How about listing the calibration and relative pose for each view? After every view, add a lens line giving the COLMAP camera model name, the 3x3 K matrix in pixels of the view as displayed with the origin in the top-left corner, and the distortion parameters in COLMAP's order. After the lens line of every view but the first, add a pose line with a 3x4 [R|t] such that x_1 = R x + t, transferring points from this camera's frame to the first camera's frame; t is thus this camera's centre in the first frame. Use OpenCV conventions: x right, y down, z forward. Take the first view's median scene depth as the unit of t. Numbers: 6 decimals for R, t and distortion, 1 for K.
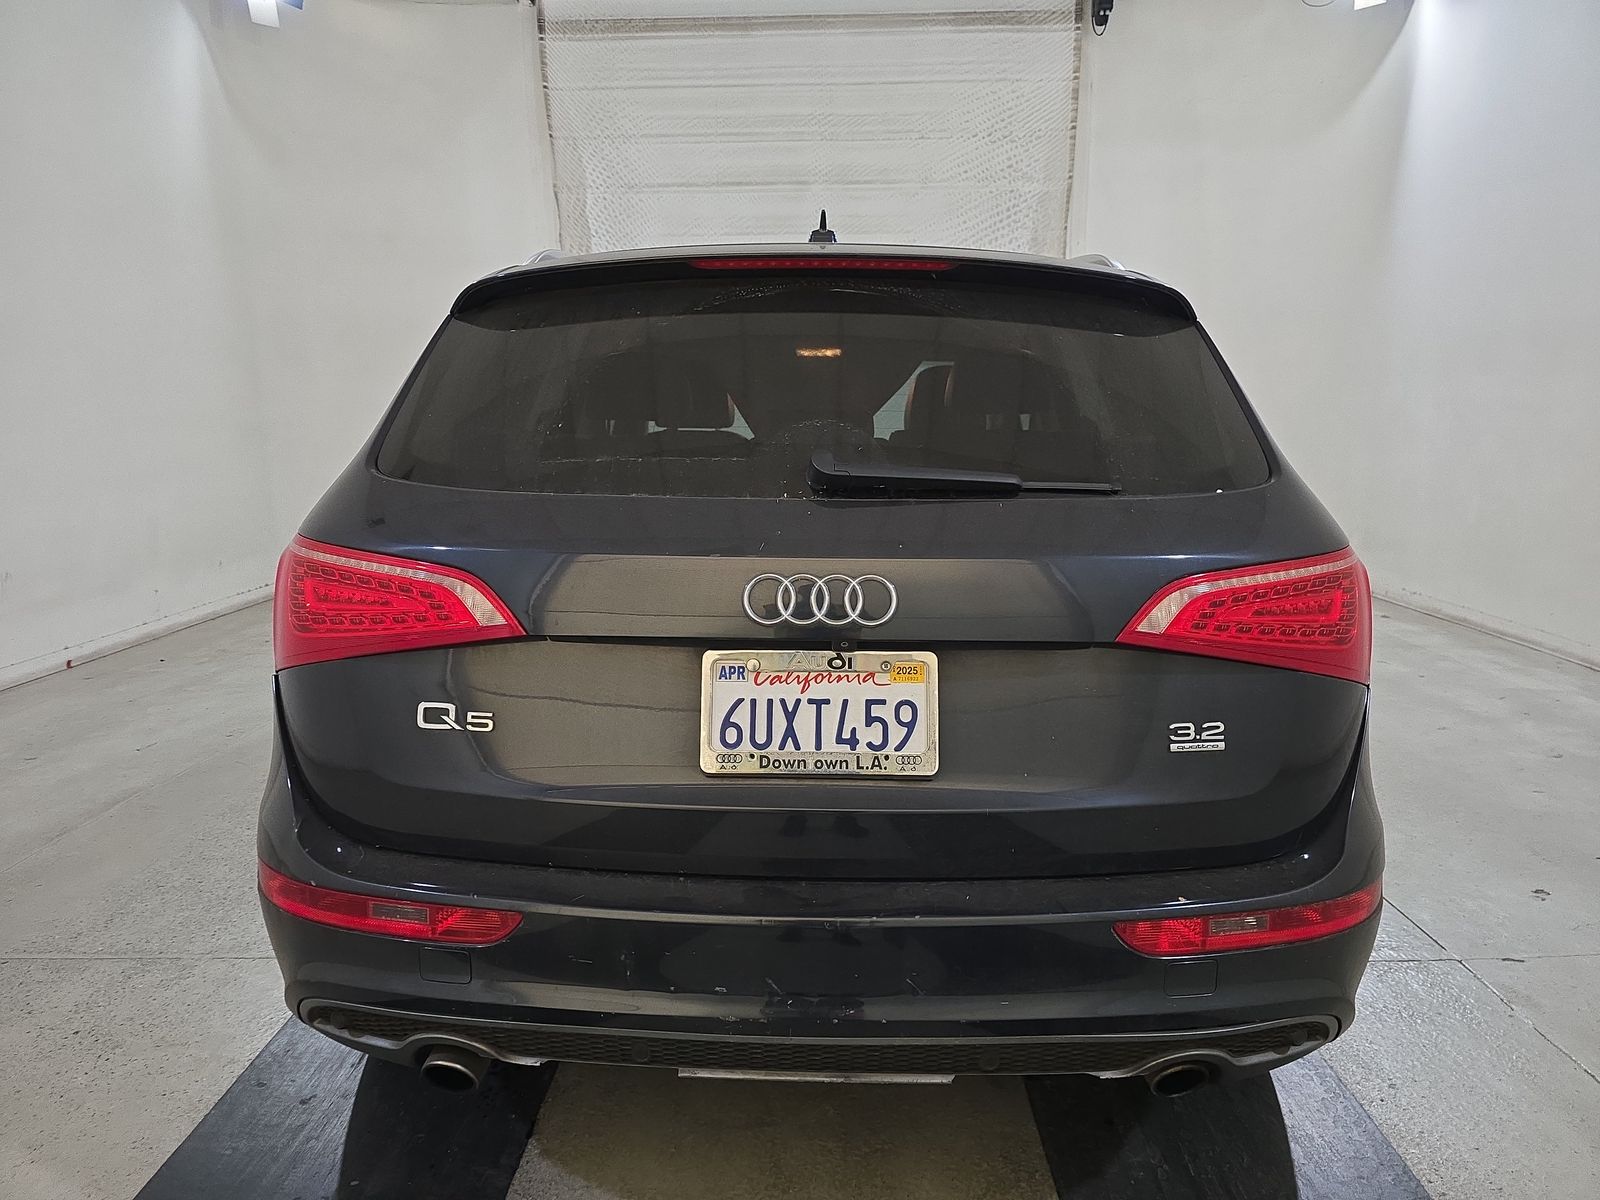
lens RADIAL K [[1088.2, 0, 795.6], [0, 1088.2, 505.4], [0, 0, 1]] dist [0.055764, -0.054648]
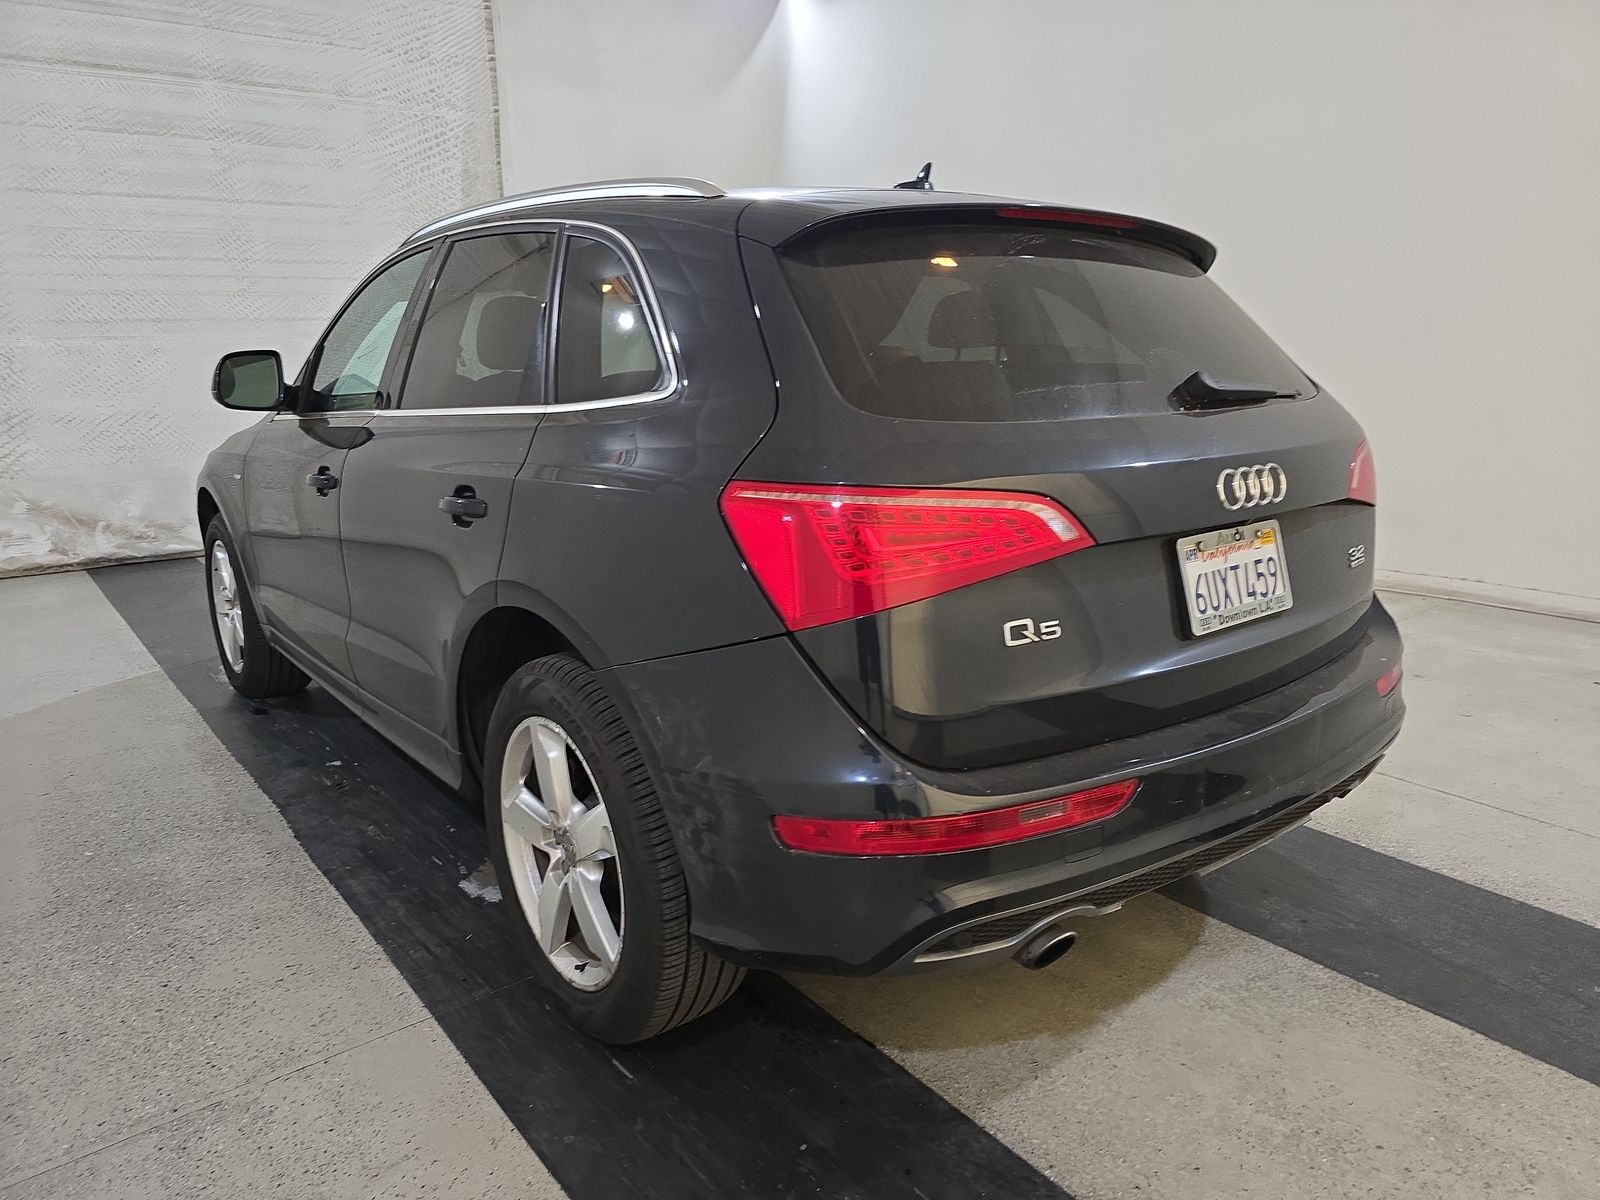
lens RADIAL K [[1088.2, 0, 795.6], [0, 1088.2, 505.4], [0, 0, 1]] dist [0.055764, -0.054648]
pose [[0.774159, -0.103868, 0.624411, -1.153508], [0.069168, 0.994419, 0.079661, -0.031733], [-0.629200, -0.018481, 0.777023, 0.311367]]
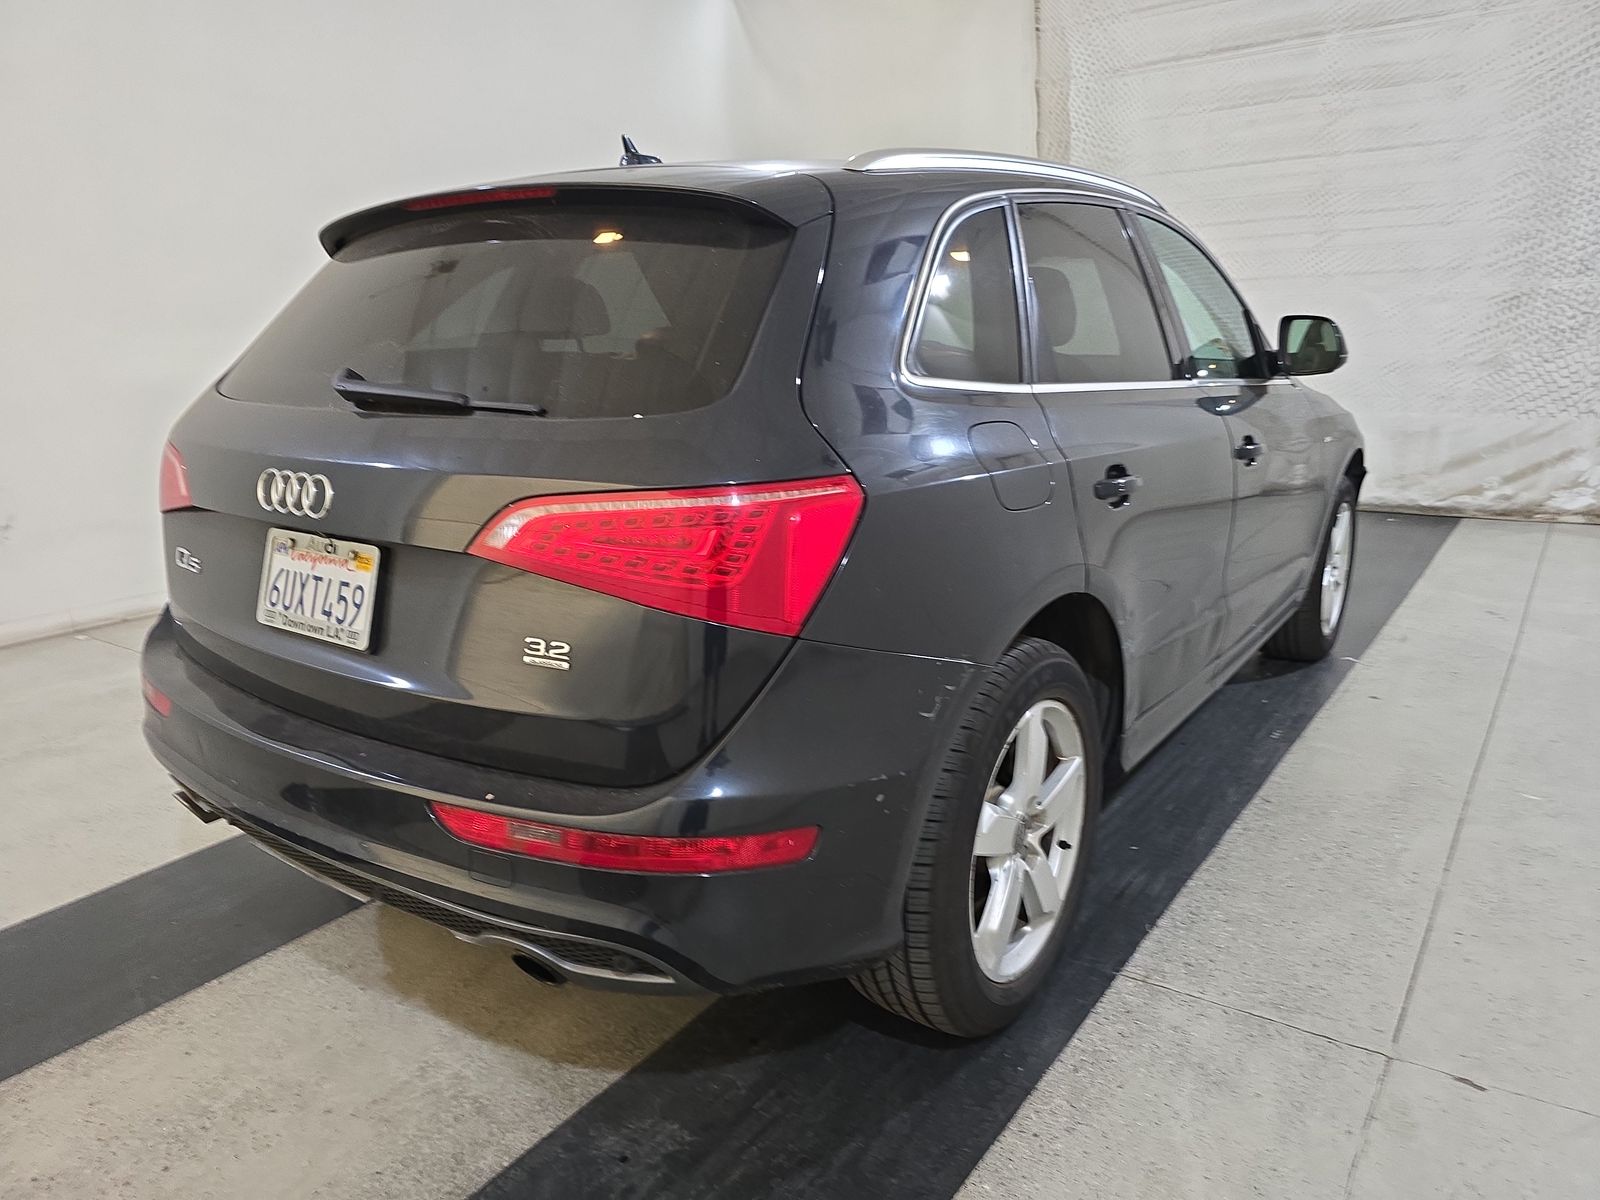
lens RADIAL K [[1088.2, 0, 795.6], [0, 1088.2, 505.4], [0, 0, 1]] dist [0.055764, -0.054648]
pose [[0.820590, 0.077086, -0.566295, 1.116913], [-0.026240, 0.994899, 0.097405, -0.033467], [0.570915, -0.065070, 0.818426, 0.299189]]
